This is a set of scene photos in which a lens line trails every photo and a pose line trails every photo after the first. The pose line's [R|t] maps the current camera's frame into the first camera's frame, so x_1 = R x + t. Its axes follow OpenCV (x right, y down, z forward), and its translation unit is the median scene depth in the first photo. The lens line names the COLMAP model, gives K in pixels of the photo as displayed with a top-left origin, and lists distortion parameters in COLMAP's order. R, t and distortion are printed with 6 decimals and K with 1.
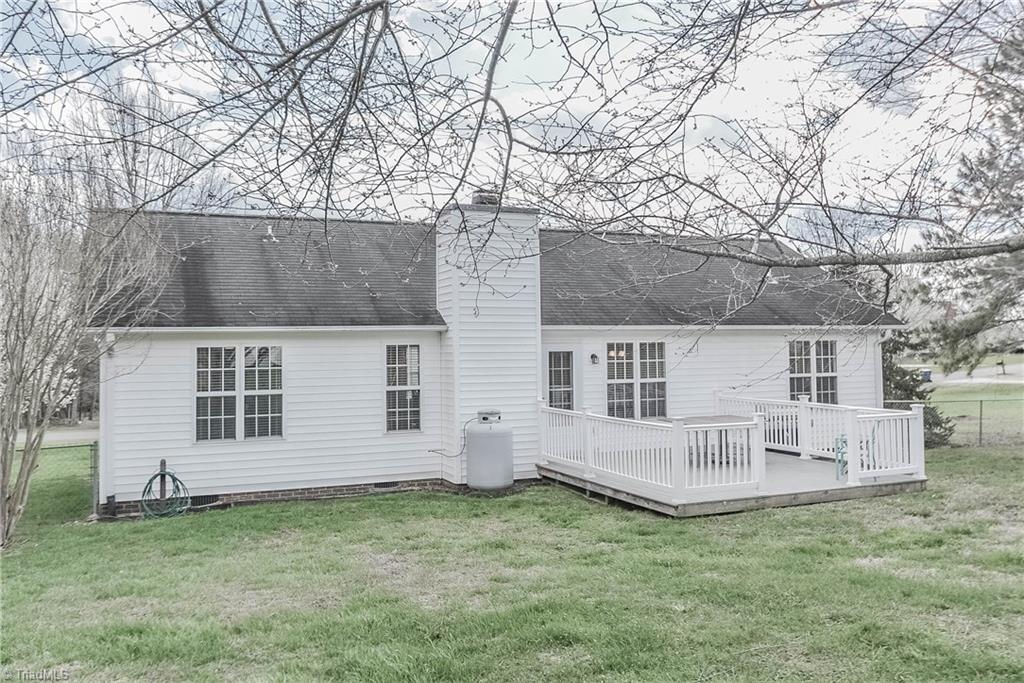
lens RADIAL K [[558.3, 0, 511.9], [0, 558.3, 335.2], [0, 0, 1]] dist [0.000372, -0.000873]
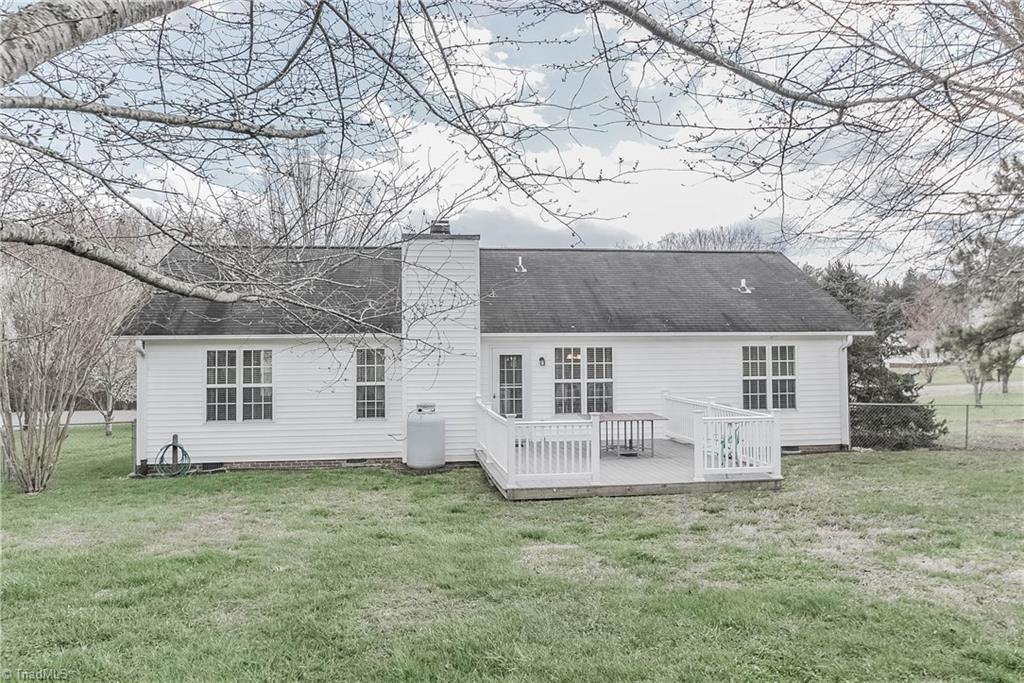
lens RADIAL K [[471.5, 0, 512.1], [0, 471.5, 348.4], [0, 0, 1]] dist [0.002002, 0.000745]
pose [[0.983691, 0.002988, -0.179839, 0.328920], [0.000413, 0.999822, 0.018872, -0.003881], [0.179864, -0.018639, 0.983515, 0.032042]]
